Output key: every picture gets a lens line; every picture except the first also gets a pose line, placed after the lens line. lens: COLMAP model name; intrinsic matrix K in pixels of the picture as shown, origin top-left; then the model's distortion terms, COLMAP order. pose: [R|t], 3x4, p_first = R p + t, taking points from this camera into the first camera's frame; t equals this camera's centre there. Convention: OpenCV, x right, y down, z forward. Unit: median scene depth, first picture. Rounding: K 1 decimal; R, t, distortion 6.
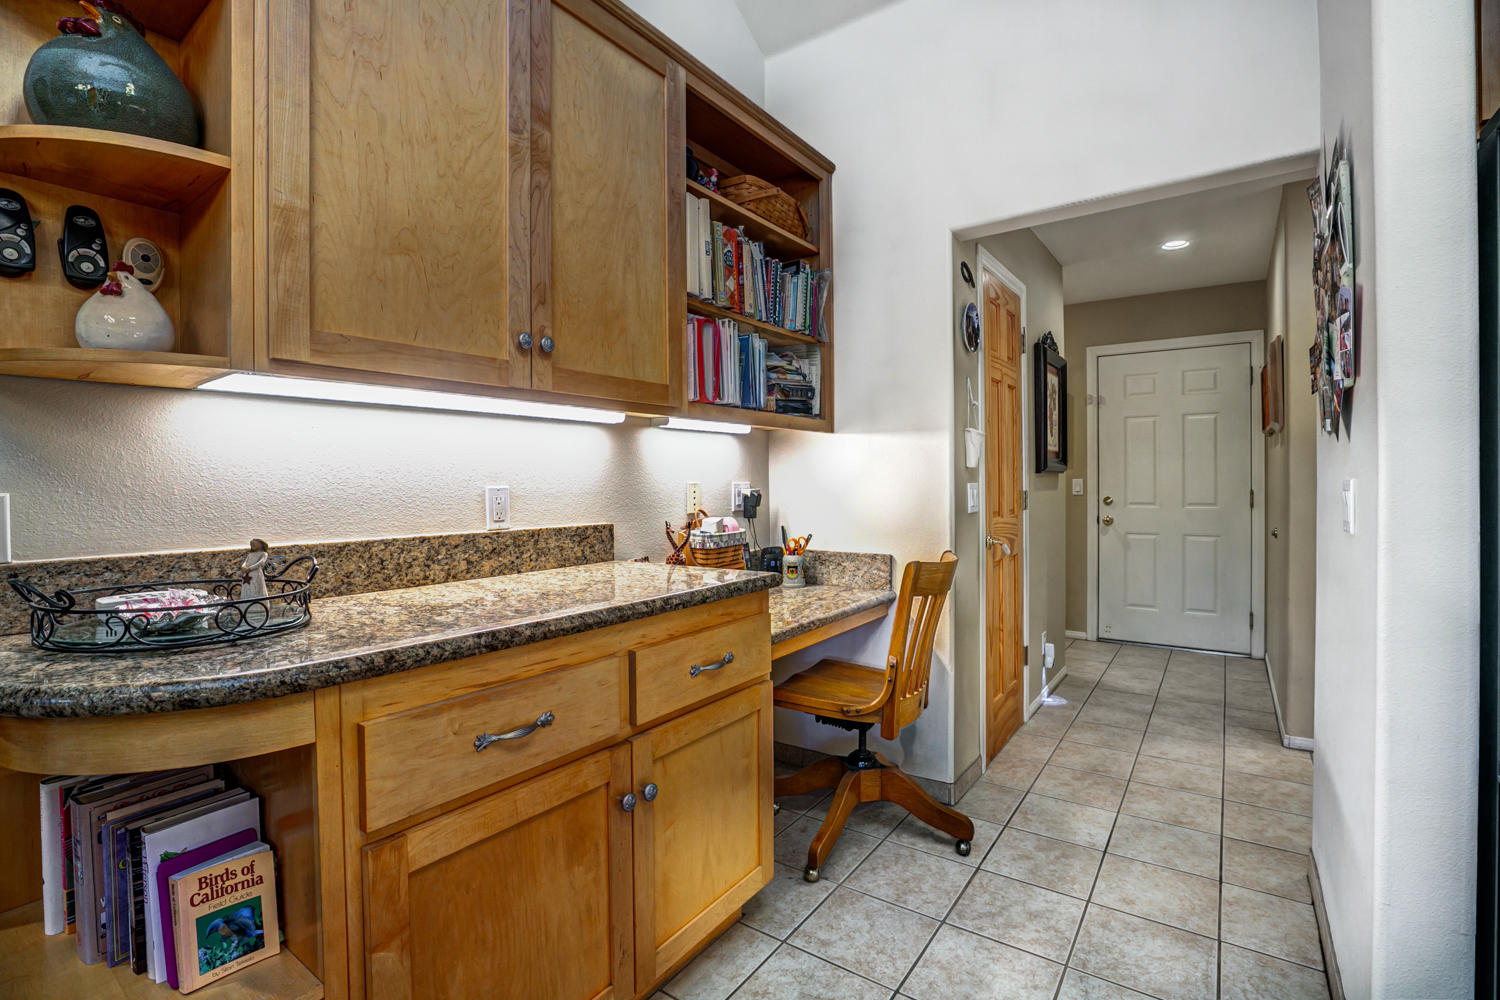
lens RADIAL K [[682.7, 0, 748.0], [0, 682.7, 488.6], [0, 0, 1]] dist [-0.044120, 0.010605]
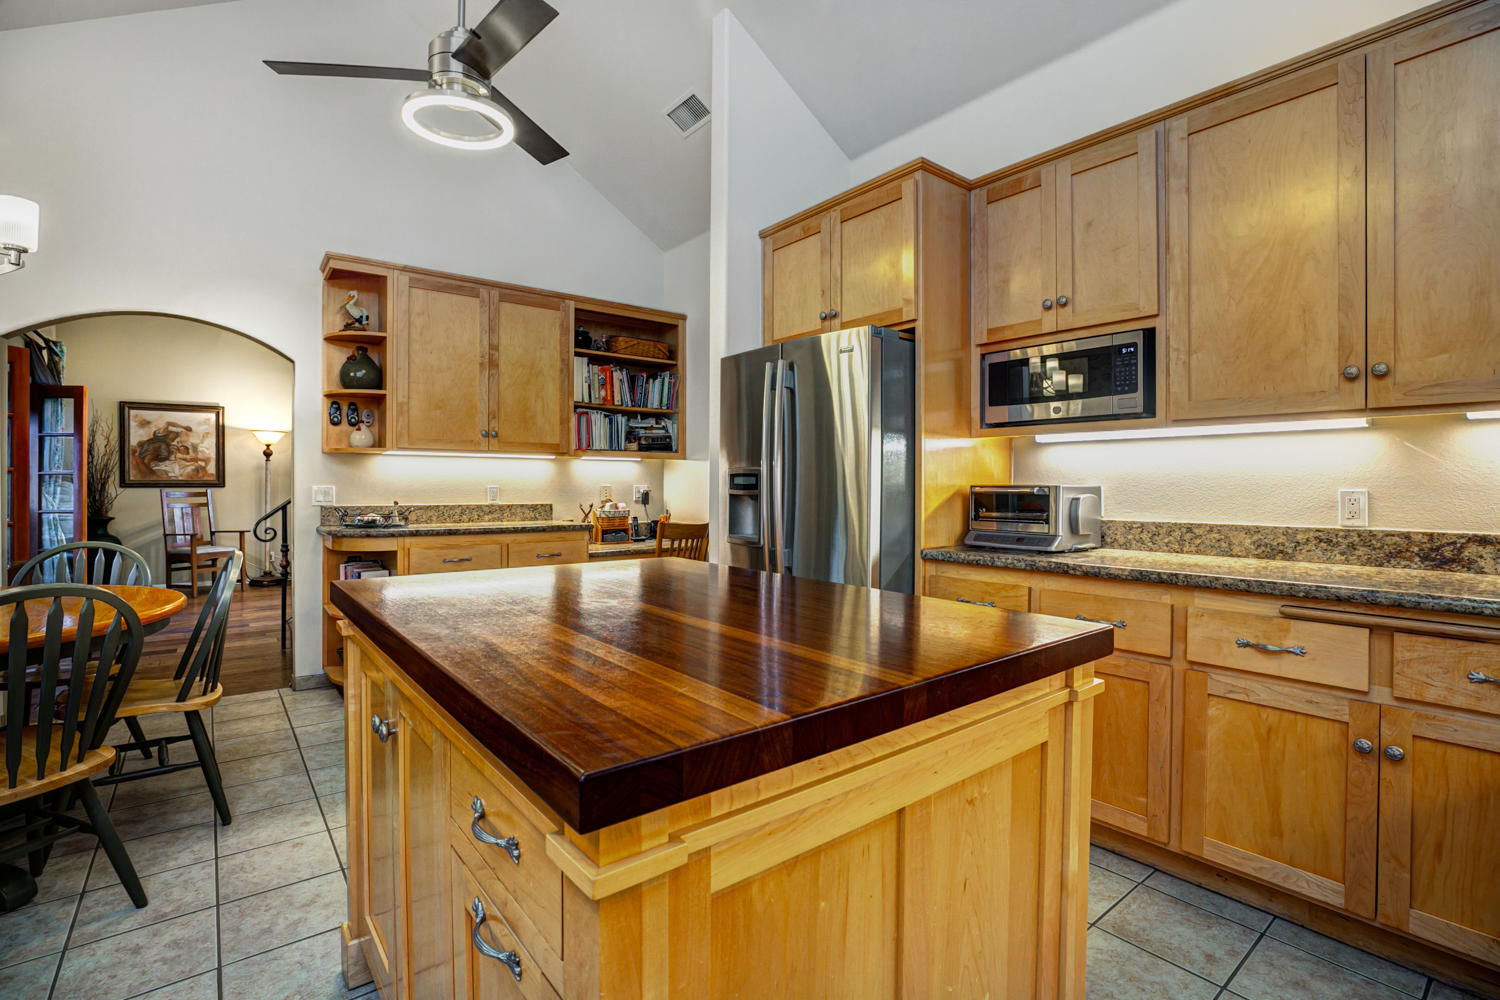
lens RADIAL K [[682.7, 0, 748.0], [0, 682.7, 488.6], [0, 0, 1]] dist [-0.044120, 0.010605]
pose [[0.961432, 0.010131, -0.274857, 1.230988], [-0.011833, 0.999920, -0.004535, 0.006575], [0.274789, 0.007612, 0.961474, -1.144119]]
